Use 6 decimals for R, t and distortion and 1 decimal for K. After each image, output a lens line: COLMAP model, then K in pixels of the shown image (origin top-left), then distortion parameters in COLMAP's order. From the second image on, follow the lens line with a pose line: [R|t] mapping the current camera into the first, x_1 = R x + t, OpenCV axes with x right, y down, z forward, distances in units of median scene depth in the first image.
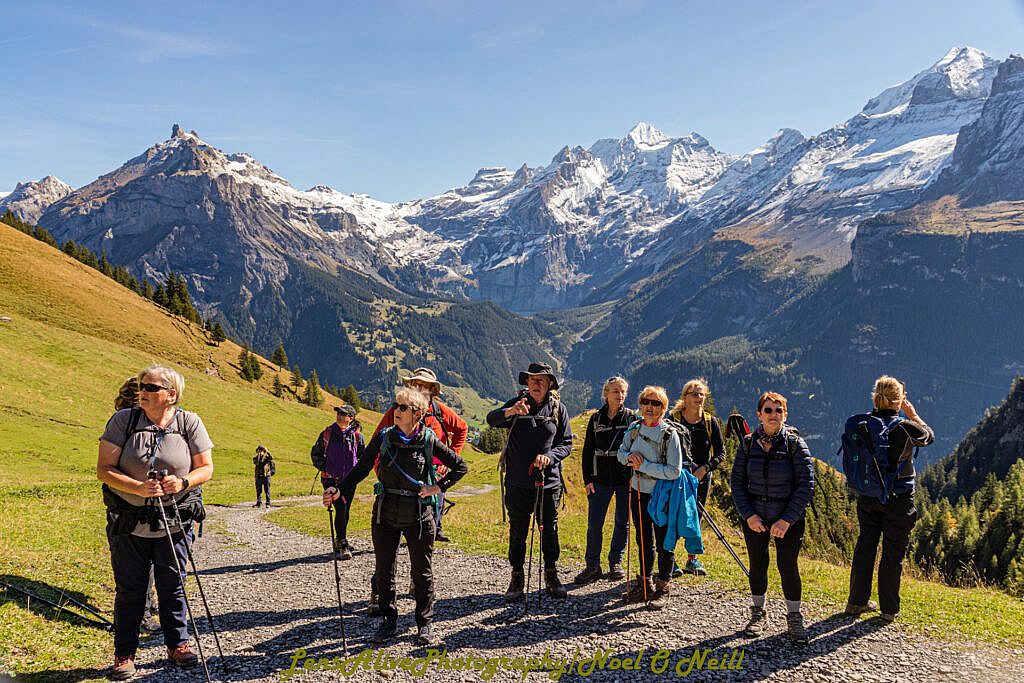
lens RADIAL K [[845.4, 0, 493.2], [0, 845.4, 351.2], [0, 0, 1]] dist [0.005668, 0.003821]
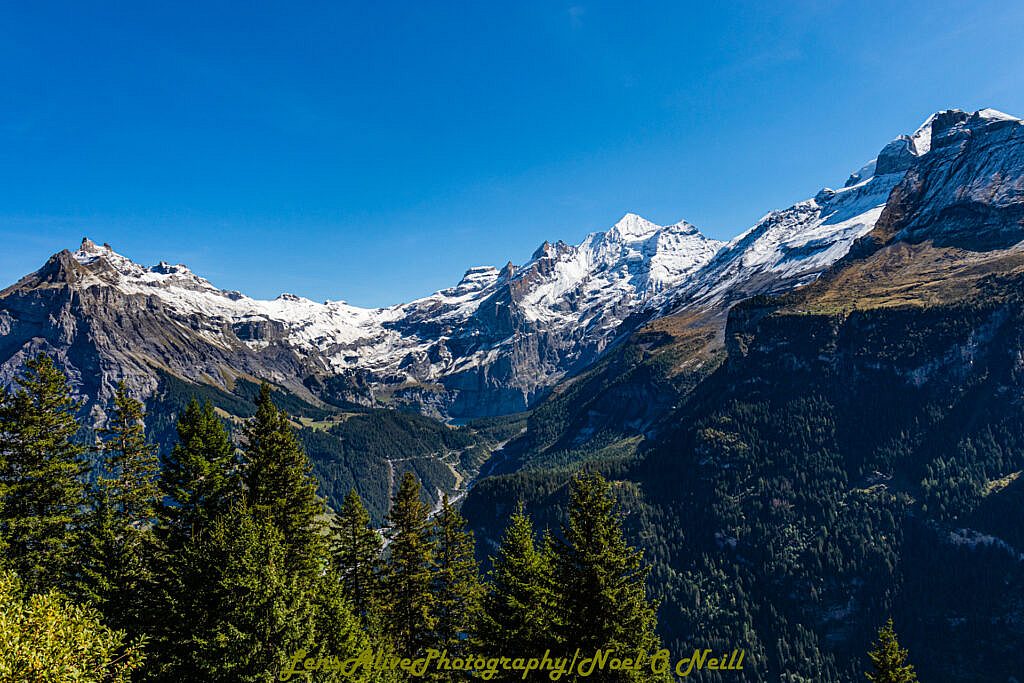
lens RADIAL K [[845.4, 0, 519.9], [0, 845.4, 336.5], [0, 0, 1]] dist [0.005668, 0.003821]
pose [[0.996244, -0.043678, -0.074767, 0.172692], [0.033046, 0.989888, -0.137950, -0.007486], [0.080036, 0.134961, 0.987613, 0.096938]]
